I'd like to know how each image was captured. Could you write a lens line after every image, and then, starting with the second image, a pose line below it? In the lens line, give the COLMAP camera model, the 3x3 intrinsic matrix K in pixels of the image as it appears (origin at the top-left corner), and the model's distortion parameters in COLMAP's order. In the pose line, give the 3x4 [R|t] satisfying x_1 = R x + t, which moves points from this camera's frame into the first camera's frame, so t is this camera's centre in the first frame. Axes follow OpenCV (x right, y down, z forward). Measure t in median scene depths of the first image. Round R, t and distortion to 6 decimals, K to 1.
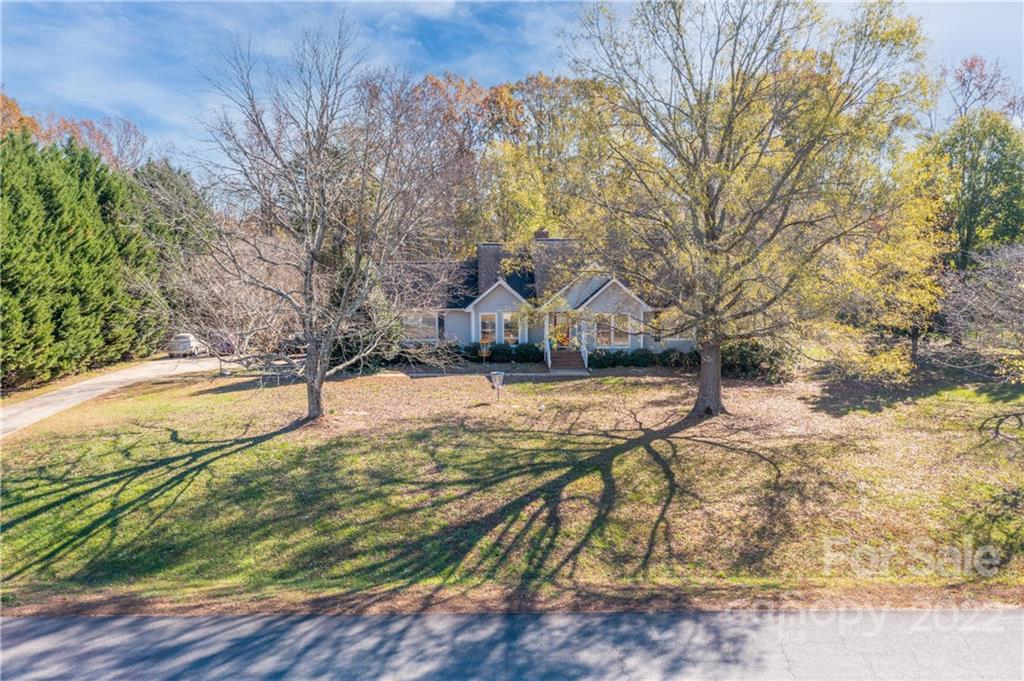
lens RADIAL K [[817.9, 0, 512.2], [0, 817.9, 339.1], [0, 0, 1]] dist [-0.020021, 0.029577]
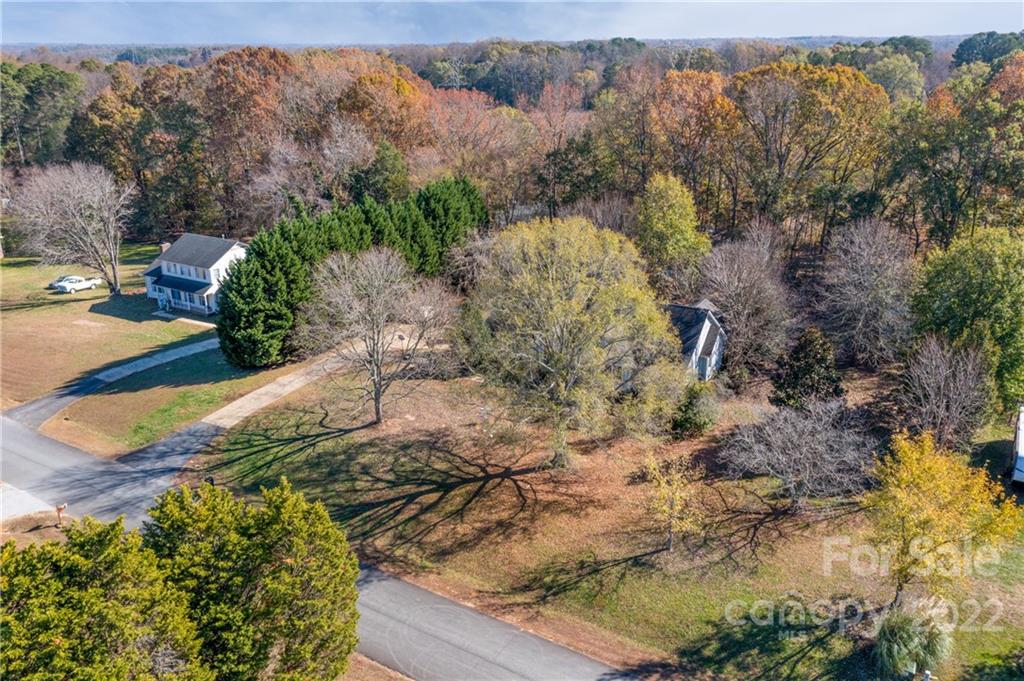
lens RADIAL K [[817.9, 0, 510.5], [0, 817.9, 339.9], [0, 0, 1]] dist [-0.020021, 0.029577]
pose [[0.842379, 0.186249, -0.505677, 1.406452], [-0.063176, 0.966036, 0.250566, -0.864345], [0.535170, -0.179125, 0.825535, -0.701145]]
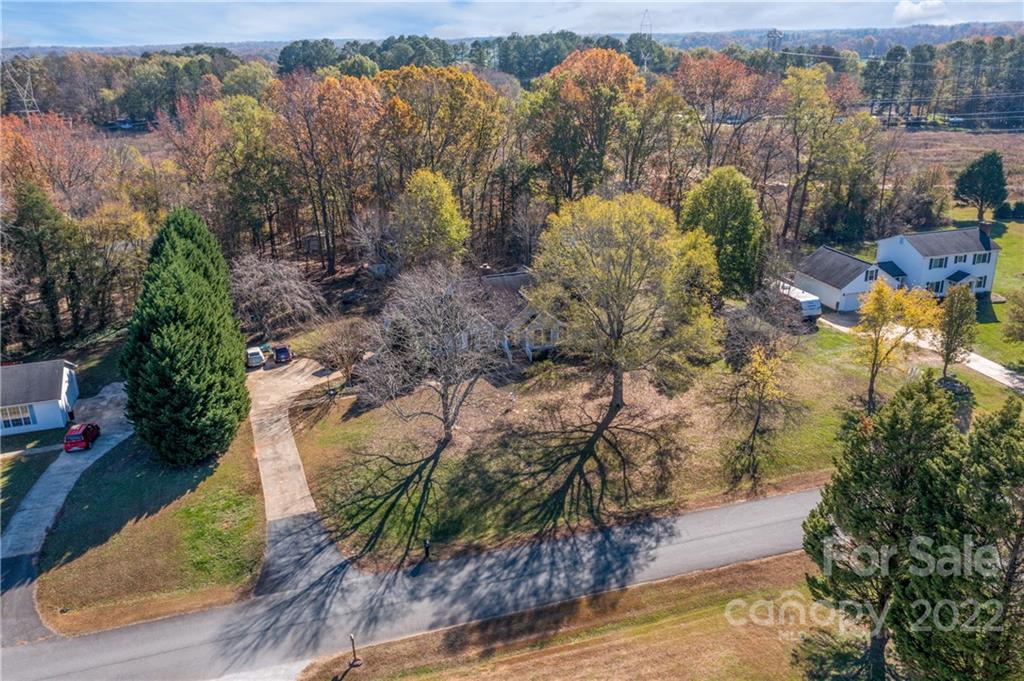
lens RADIAL K [[817.9, 0, 514.7], [0, 817.9, 337.2], [0, 0, 1]] dist [-0.020021, 0.029577]
pose [[0.958409, -0.108624, 0.263920, -0.774565], [0.046733, 0.971987, 0.230342, -0.811633], [-0.281547, -0.208428, 0.936637, -1.223629]]
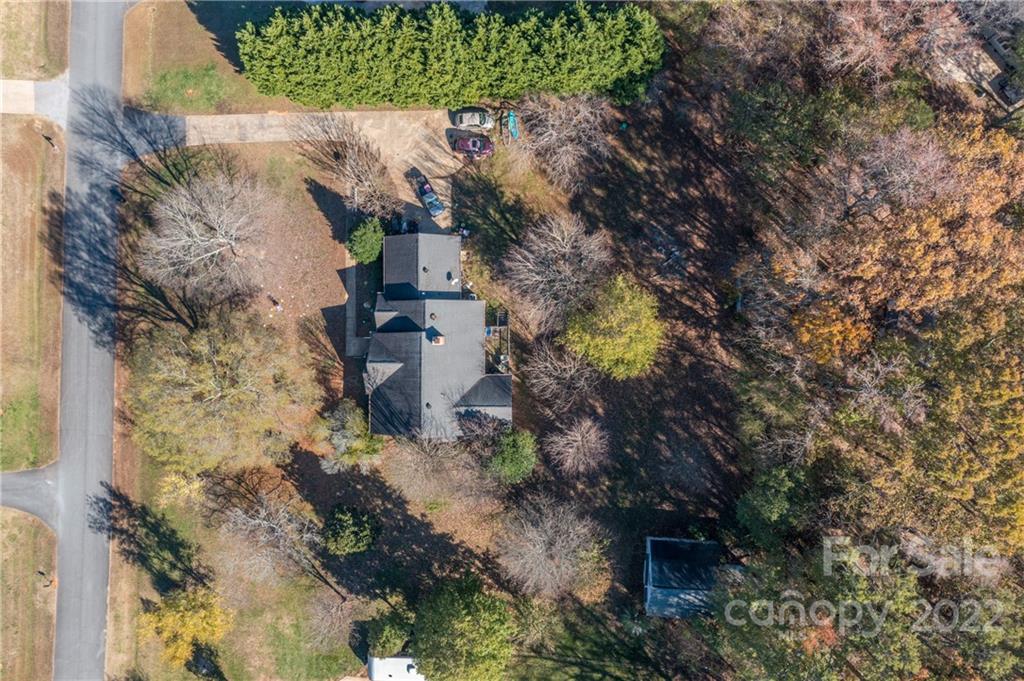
lens RADIAL K [[817.9, 0, 512.4], [0, 817.9, 338.5], [0, 0, 1]] dist [-0.020021, 0.029577]
pose [[-0.051699, 0.998598, 0.011402, 0.011667], [-0.092942, -0.016179, 0.995540, -3.702283], [0.994328, 0.050409, 0.093648, 2.210918]]
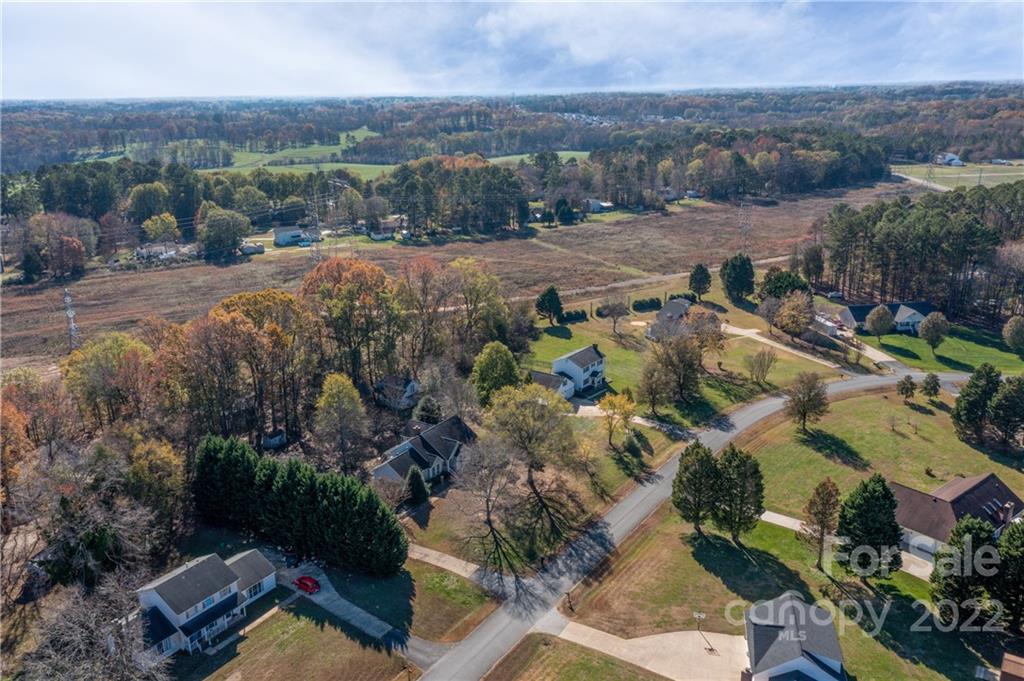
lens RADIAL K [[817.9, 0, 513.5], [0, 817.9, 338.8], [0, 0, 1]] dist [-0.020021, 0.029577]
pose [[0.580787, -0.244035, 0.776616, -4.195111], [0.107171, 0.968627, 0.224223, -2.277637], [-0.806970, -0.046996, 0.588720, -2.039450]]
